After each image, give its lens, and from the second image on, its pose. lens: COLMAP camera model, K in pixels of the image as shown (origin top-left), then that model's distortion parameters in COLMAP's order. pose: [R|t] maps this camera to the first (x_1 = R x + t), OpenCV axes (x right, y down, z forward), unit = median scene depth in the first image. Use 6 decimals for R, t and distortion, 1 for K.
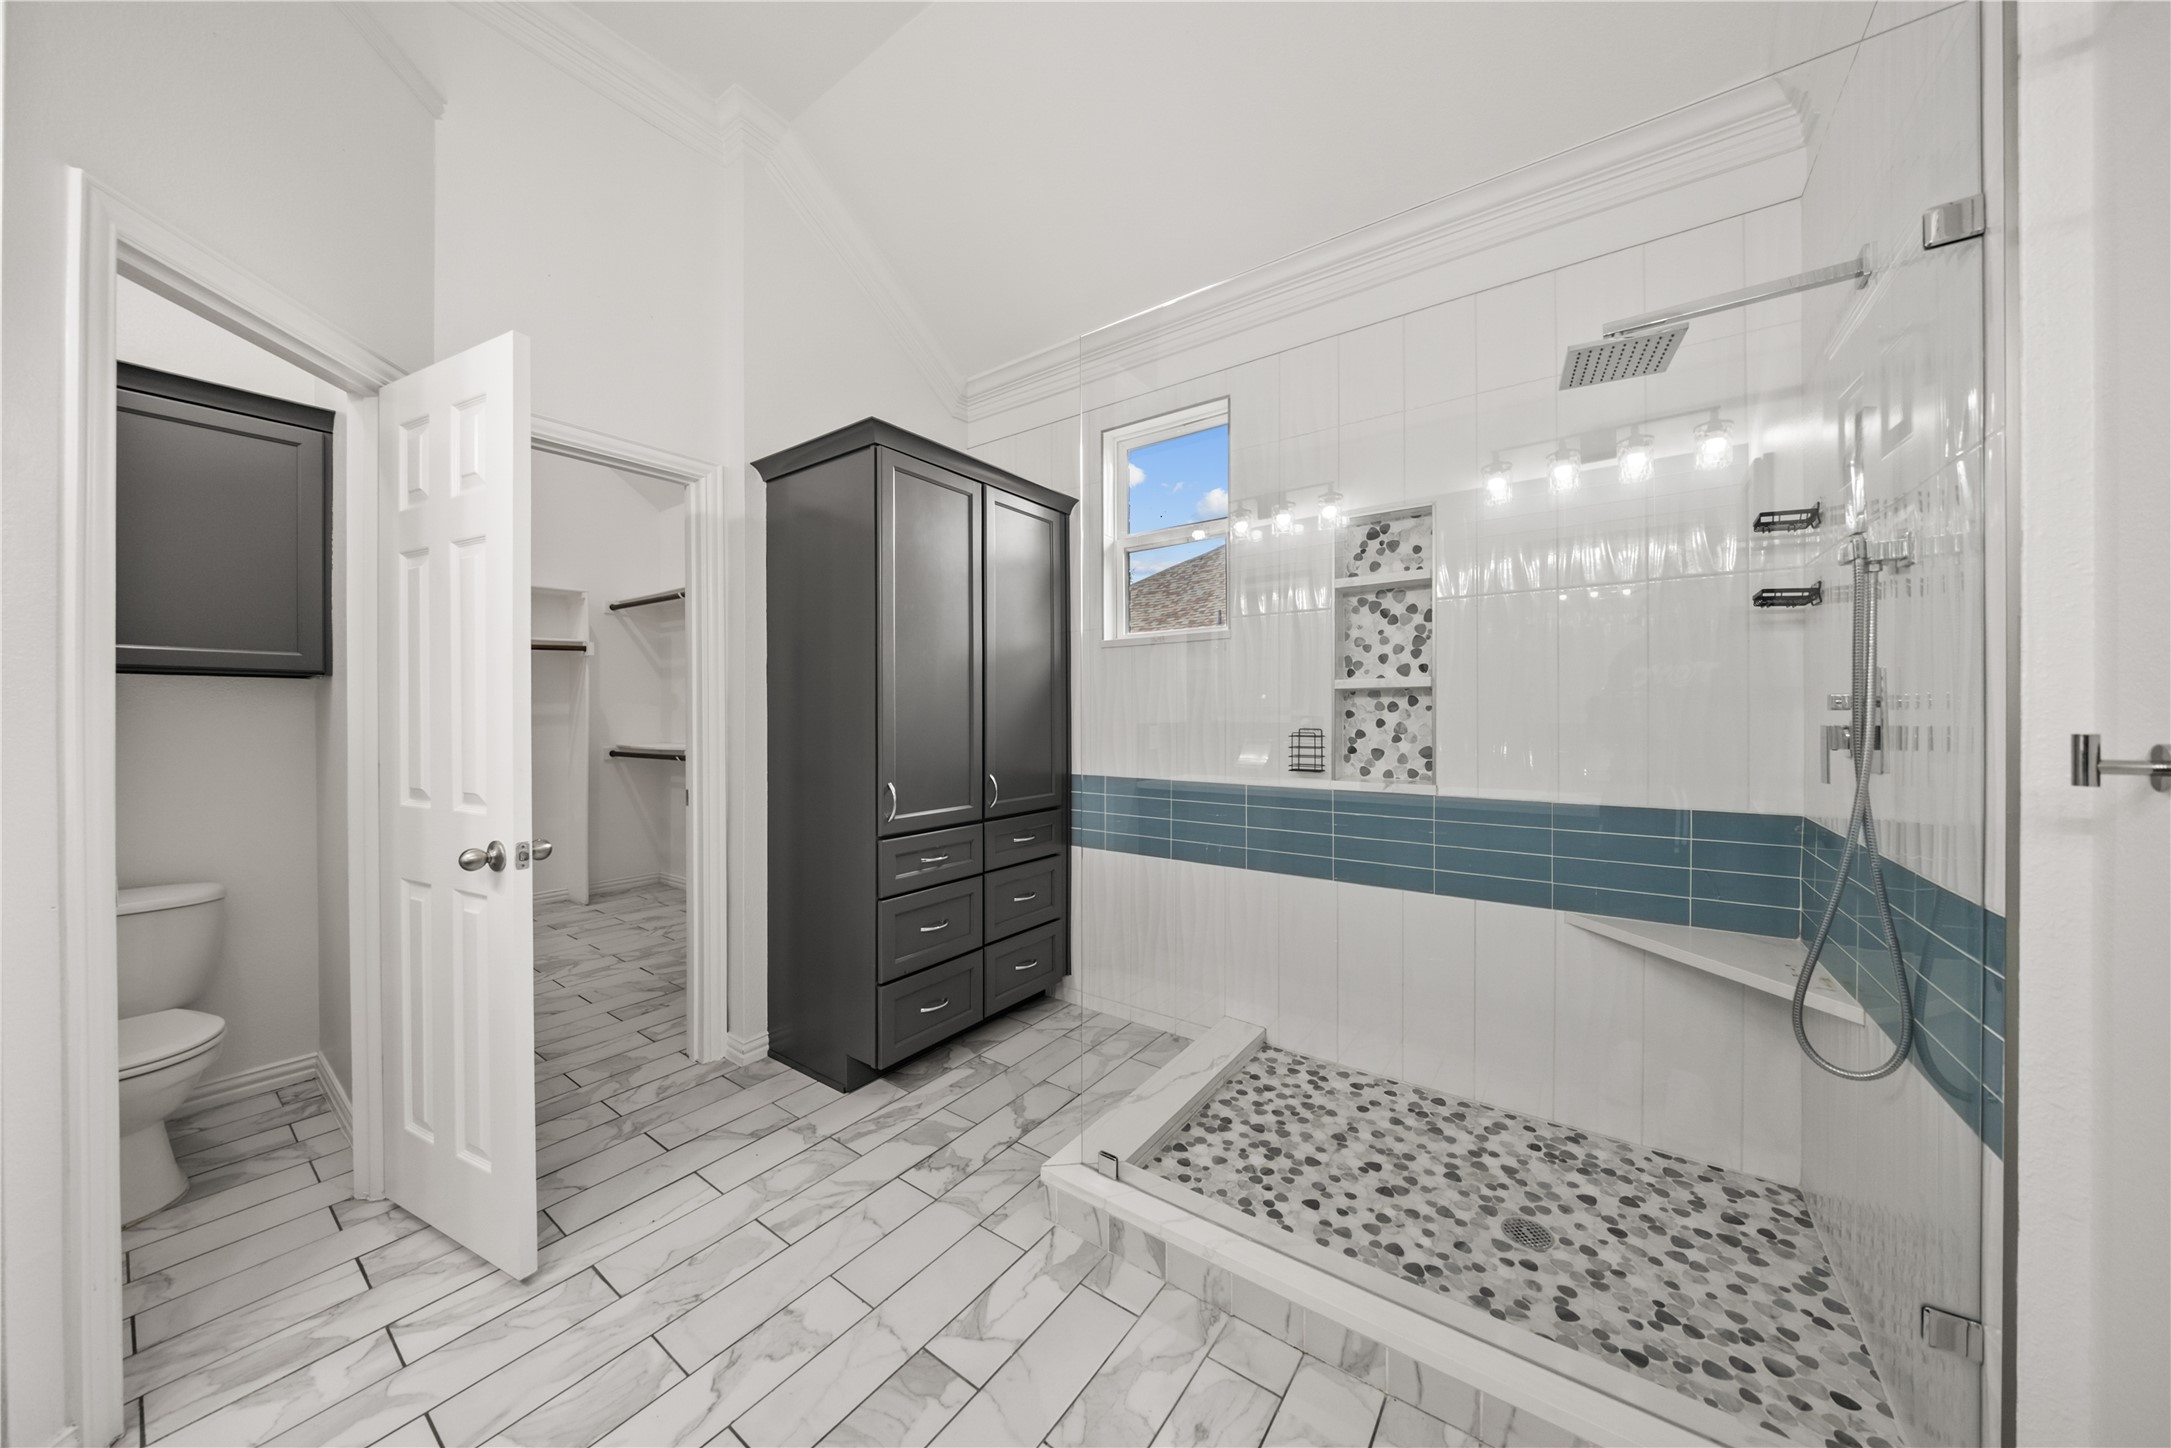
lens RADIAL K [[738.5, 0, 1085.4], [0, 738.5, 714.8], [0, 0, 1]] dist [-0.010899, -0.000205]
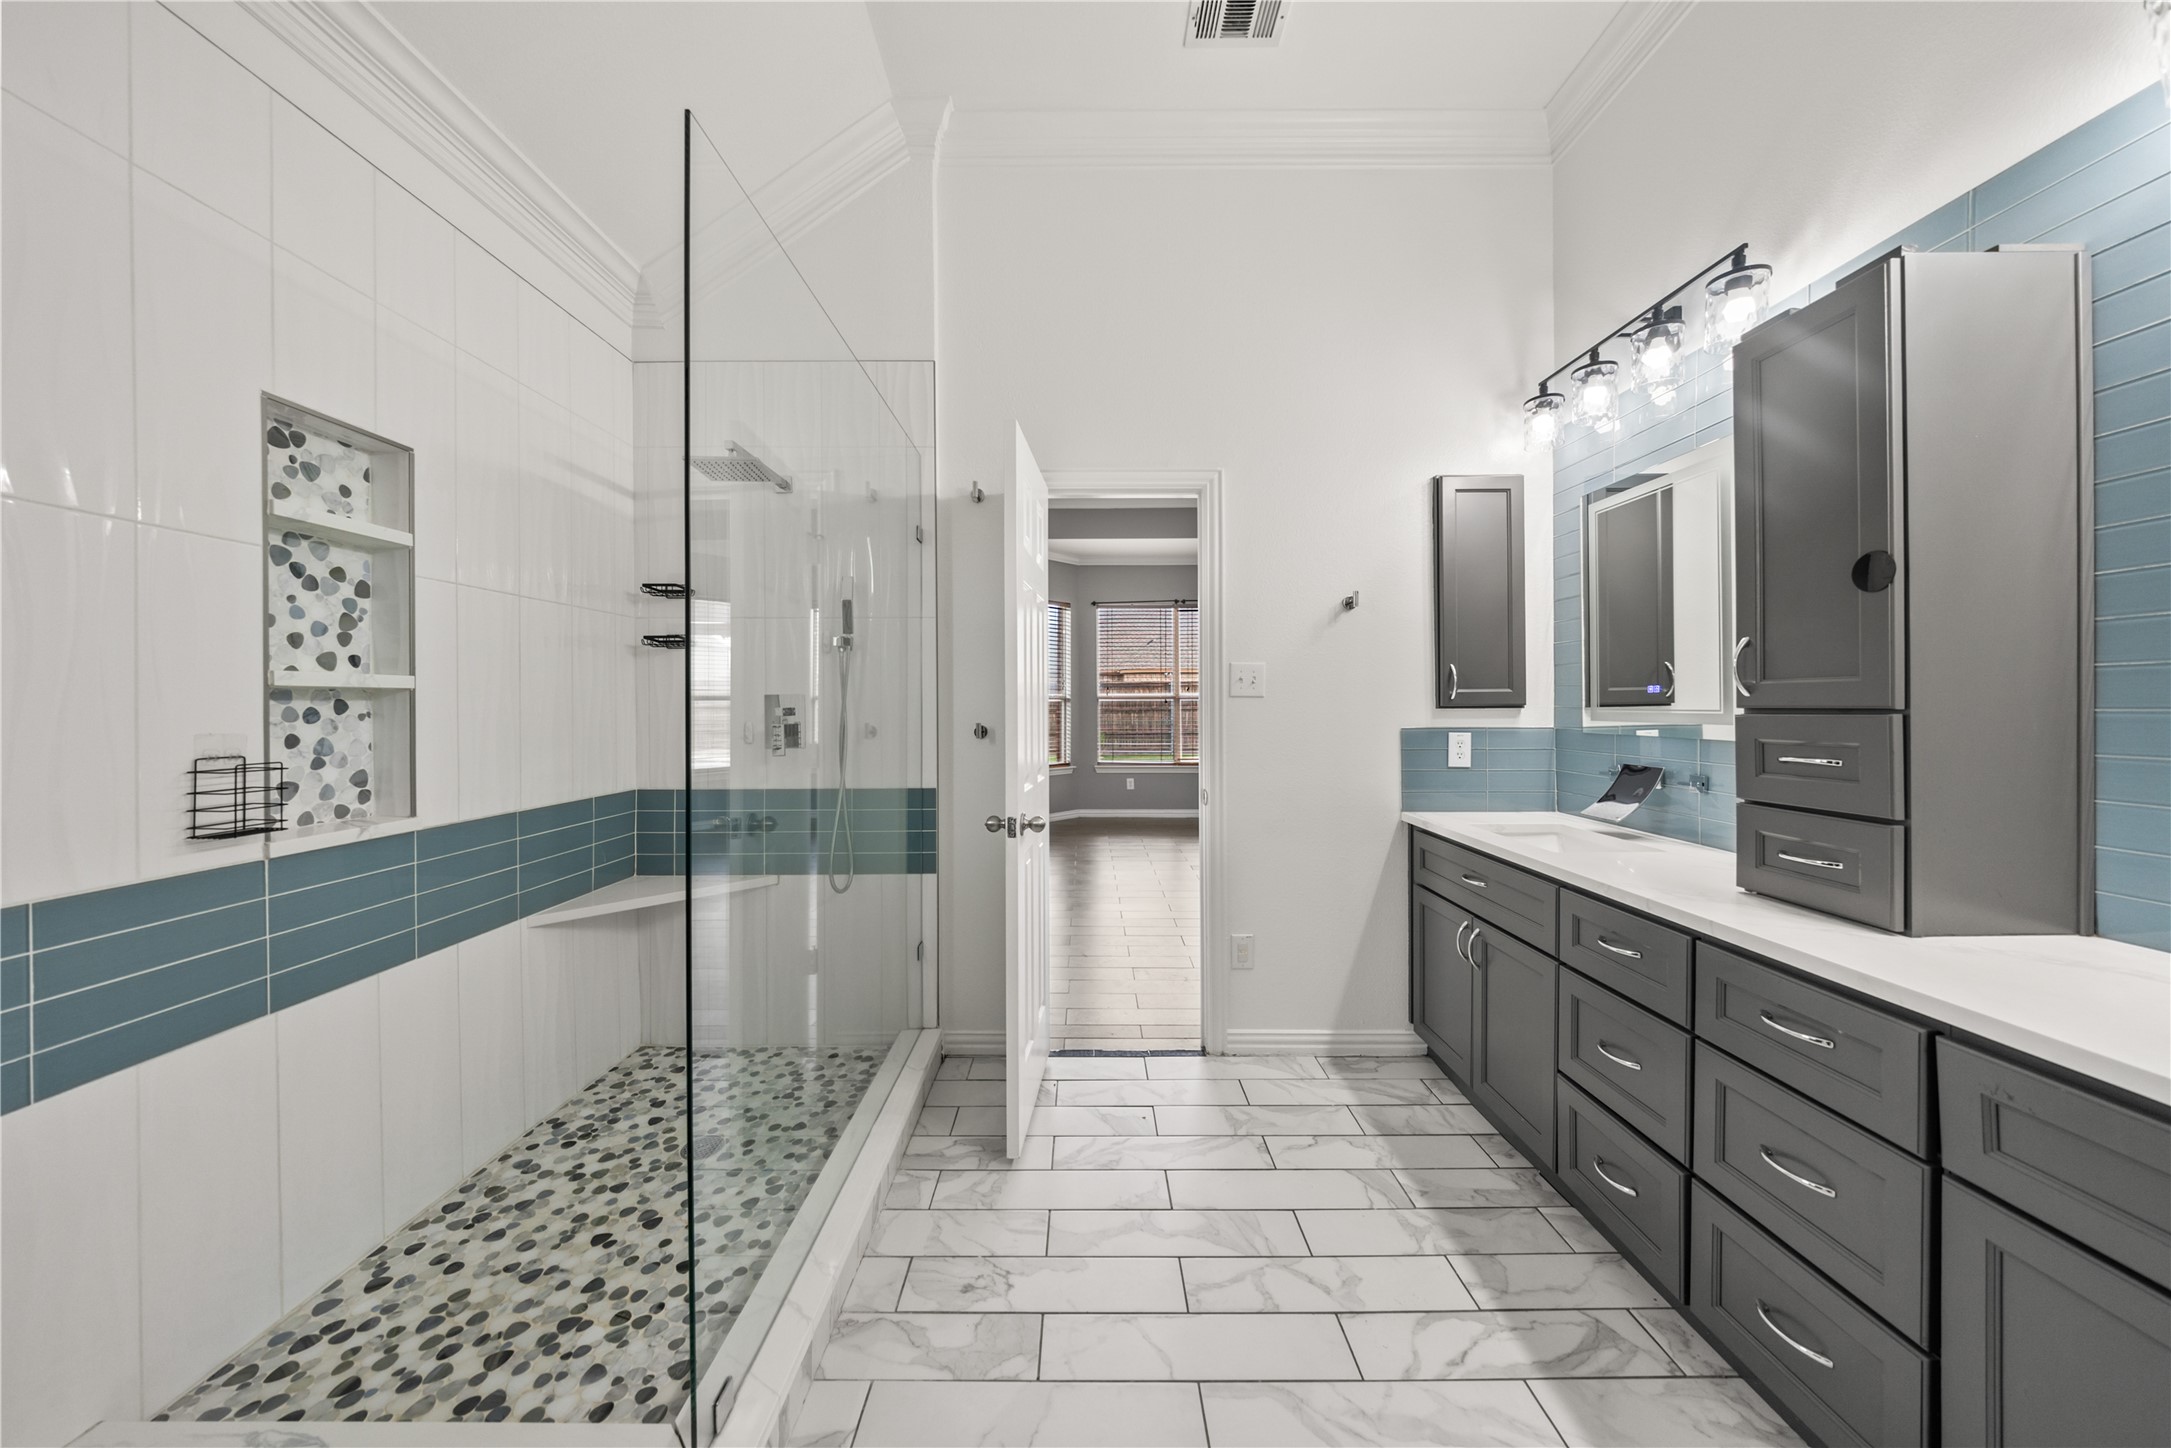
lens RADIAL K [[698.6, 0, 1088.1], [0, 698.6, 713.7], [0, 0, 1]] dist [0.009810, 0.000245]
pose [[-0.576740, -0.006115, 0.816905, -0.569371], [0.005170, 0.999925, 0.011136, -0.018050], [-0.816911, 0.010646, -0.576665, 0.907939]]
